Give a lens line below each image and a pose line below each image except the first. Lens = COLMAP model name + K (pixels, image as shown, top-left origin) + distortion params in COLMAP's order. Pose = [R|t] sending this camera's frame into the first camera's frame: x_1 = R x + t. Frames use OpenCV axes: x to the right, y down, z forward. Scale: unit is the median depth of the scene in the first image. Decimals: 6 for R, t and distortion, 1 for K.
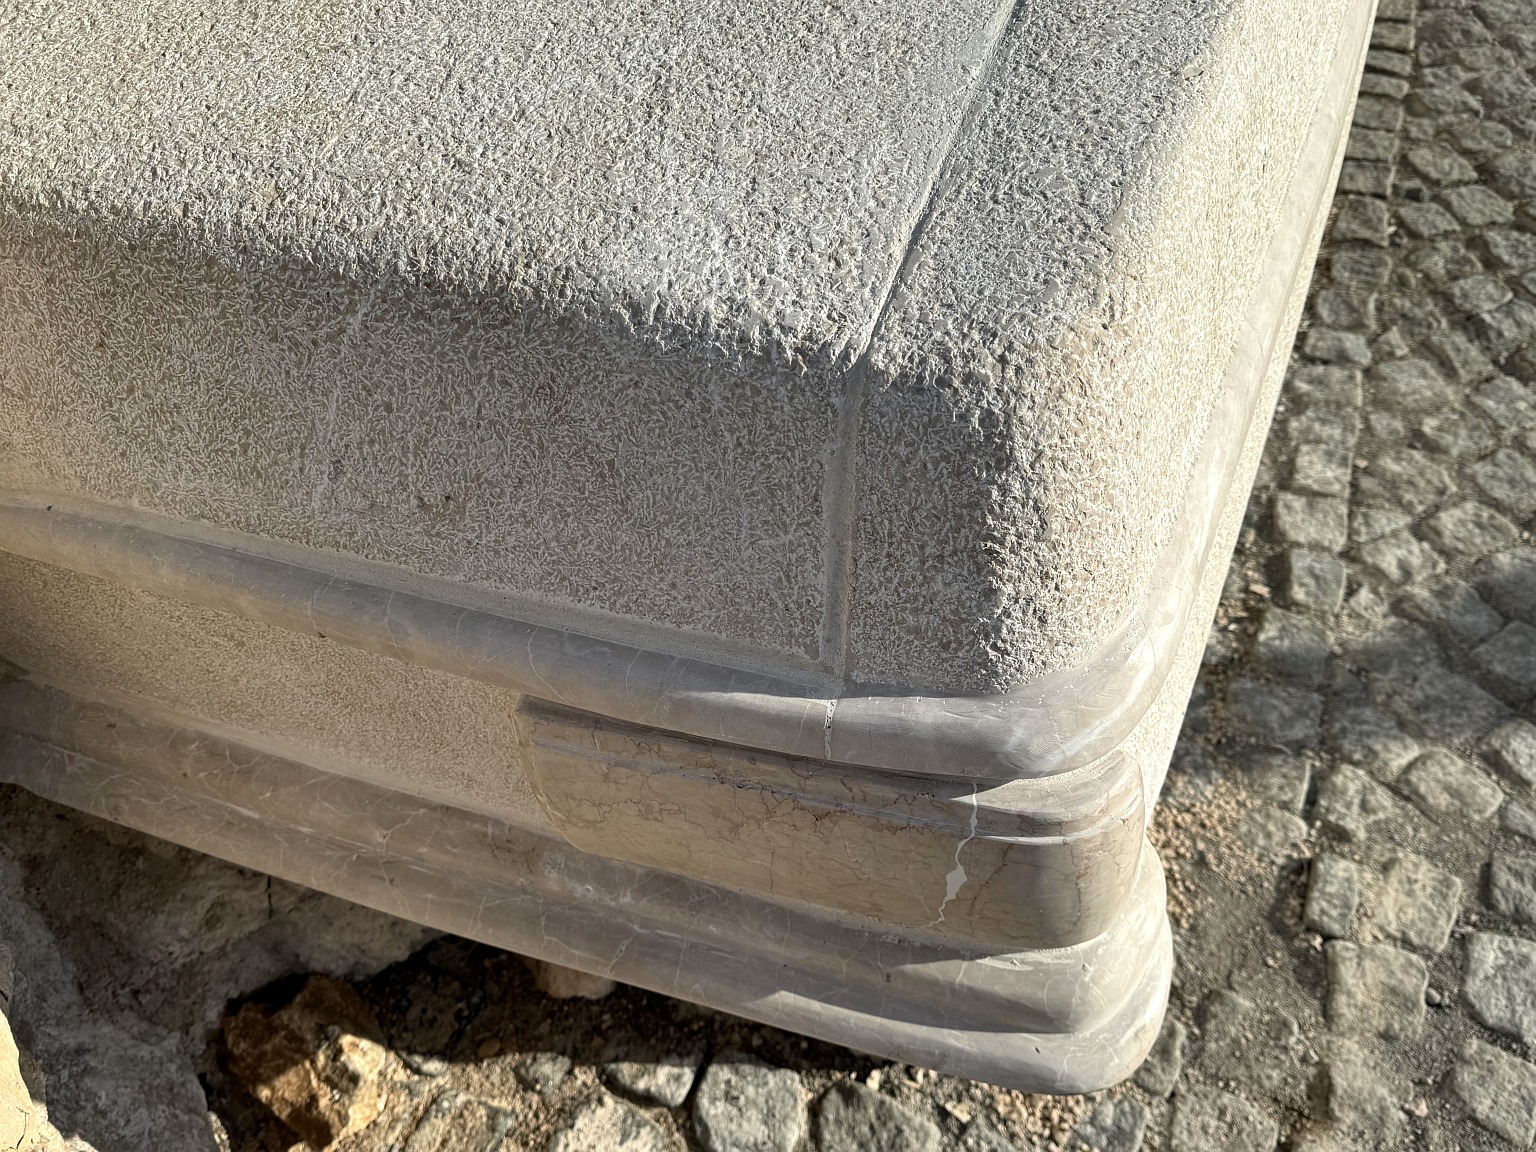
lens RADIAL K [[1358.7, 0, 769.3], [0, 1358.7, 585.3], [0, 0, 1]] dist [0.174637, -0.374370]
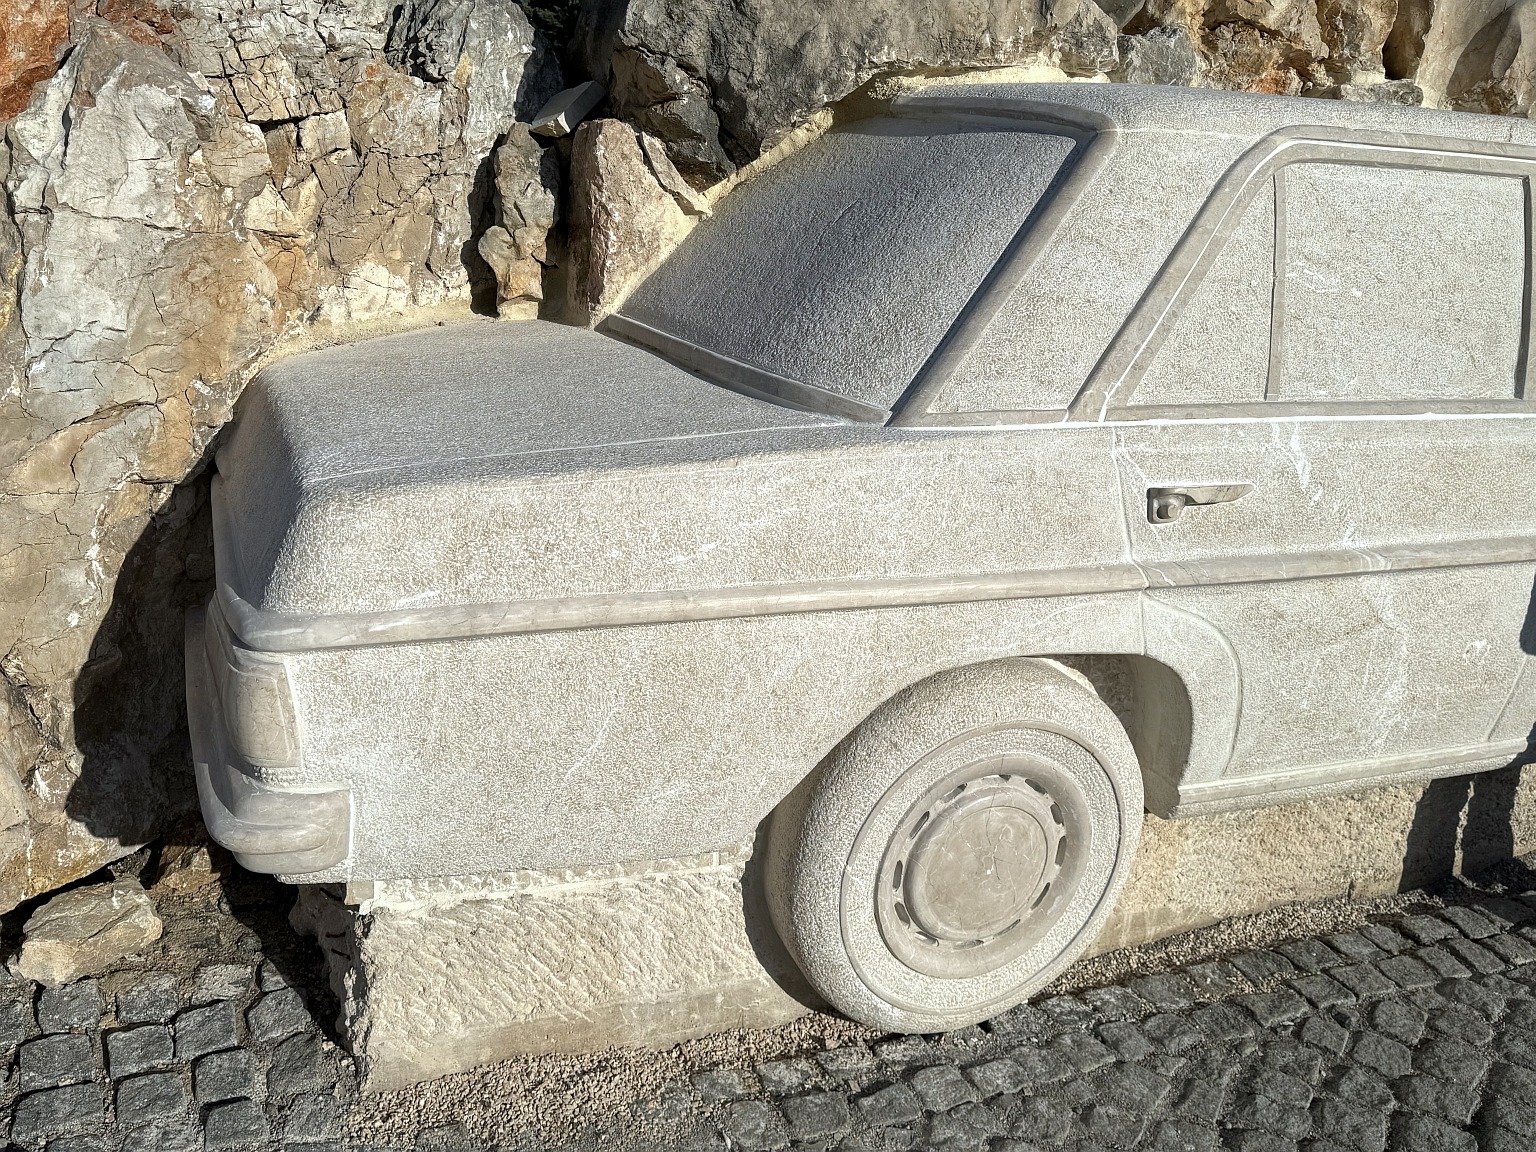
lens RADIAL K [[1358.7, 0, 769.3], [0, 1358.7, 585.3], [0, 0, 1]] dist [0.174637, -0.374370]
pose [[0.667413, 0.340172, -0.662452, 0.979950], [-0.628272, 0.734787, -0.255661, 0.037700], [0.399792, 0.586832, 0.704127, -0.191858]]
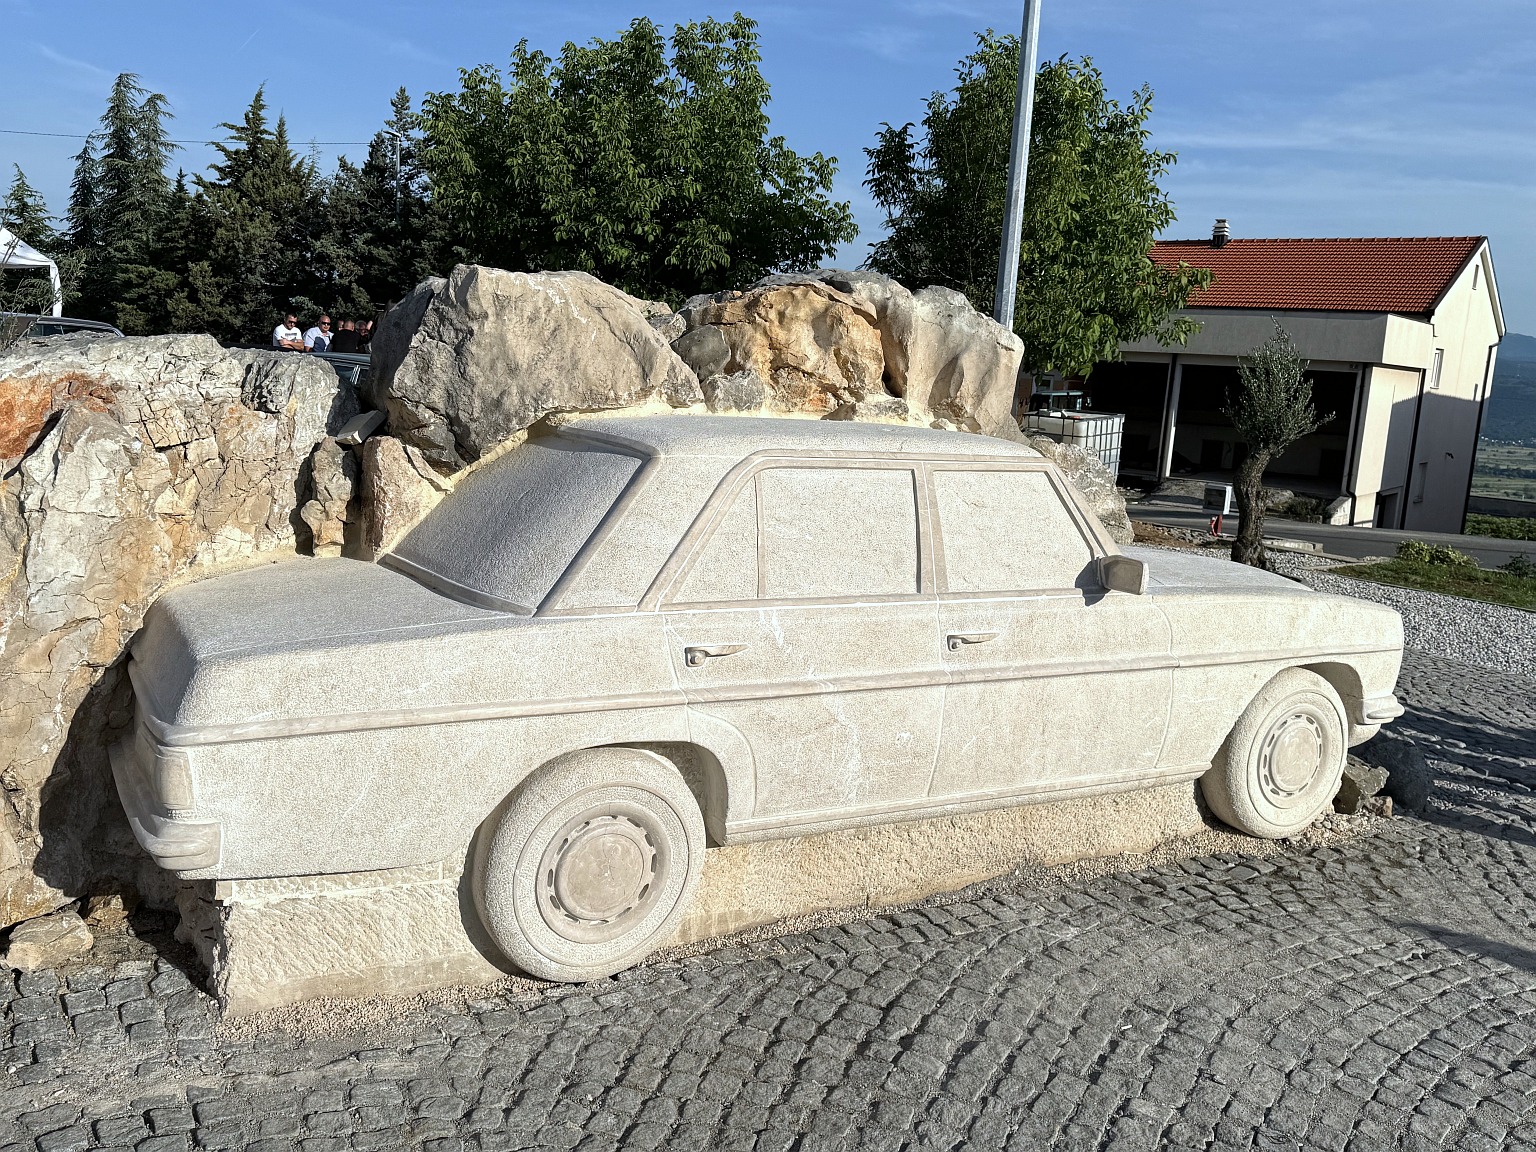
lens RADIAL K [[1358.7, 0, 769.3], [0, 1358.7, 585.3], [0, 0, 1]] dist [0.174637, -0.374370]
pose [[0.748474, 0.223165, -0.624487, 1.813372], [-0.565825, 0.706036, -0.425858, 0.235733], [0.345873, 0.672094, 0.654722, -0.702329]]
